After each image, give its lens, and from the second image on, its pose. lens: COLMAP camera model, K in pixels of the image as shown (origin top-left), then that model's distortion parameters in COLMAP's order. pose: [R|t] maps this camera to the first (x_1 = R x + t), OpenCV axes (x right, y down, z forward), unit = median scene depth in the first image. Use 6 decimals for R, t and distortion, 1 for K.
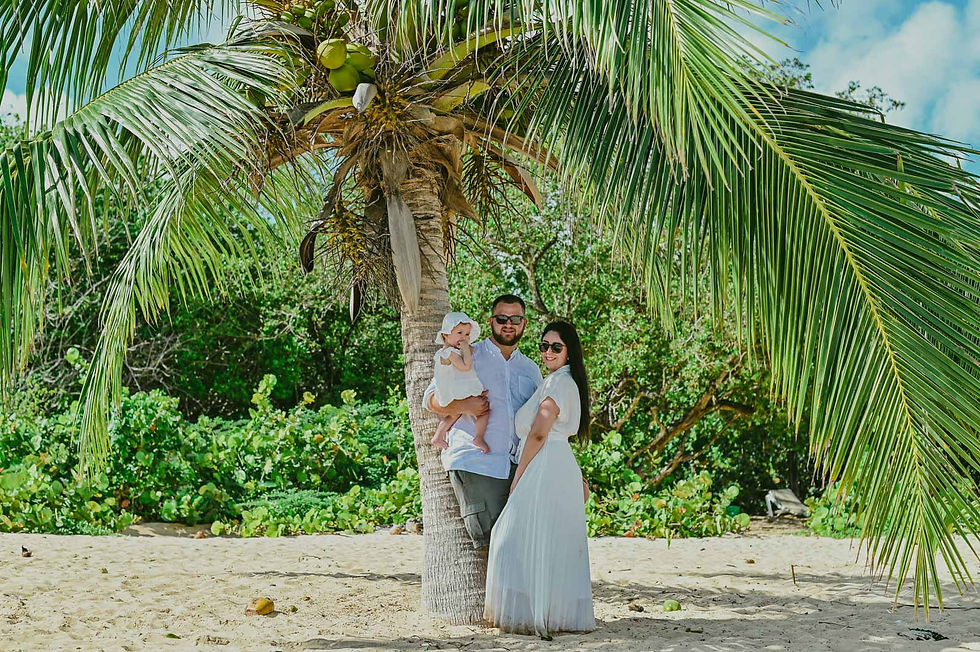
lens RADIAL K [[1418.1, 0, 460.9], [0, 1418.1, 325.7], [0, 0, 1]] dist [-0.097242, -0.106687]
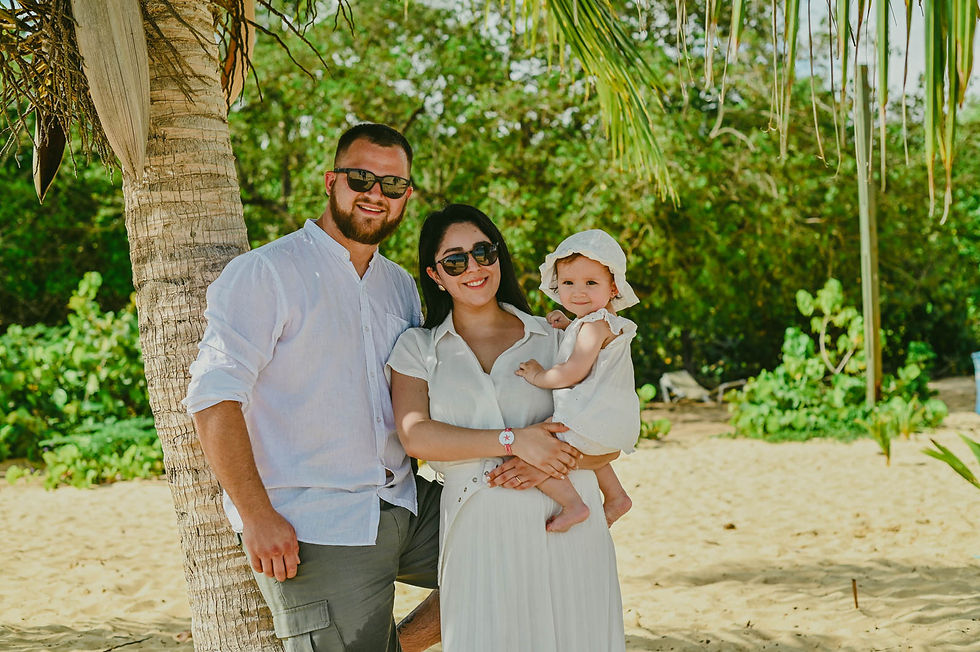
lens RADIAL K [[1418.1, 0, 460.9], [0, 1418.1, 325.7], [0, 0, 1]] dist [-0.097242, -0.106687]
pose [[0.995087, -0.041821, 0.089733, 0.006221], [0.034092, 0.995711, 0.086003, 0.001198], [-0.092945, -0.082522, 0.992246, 0.154189]]
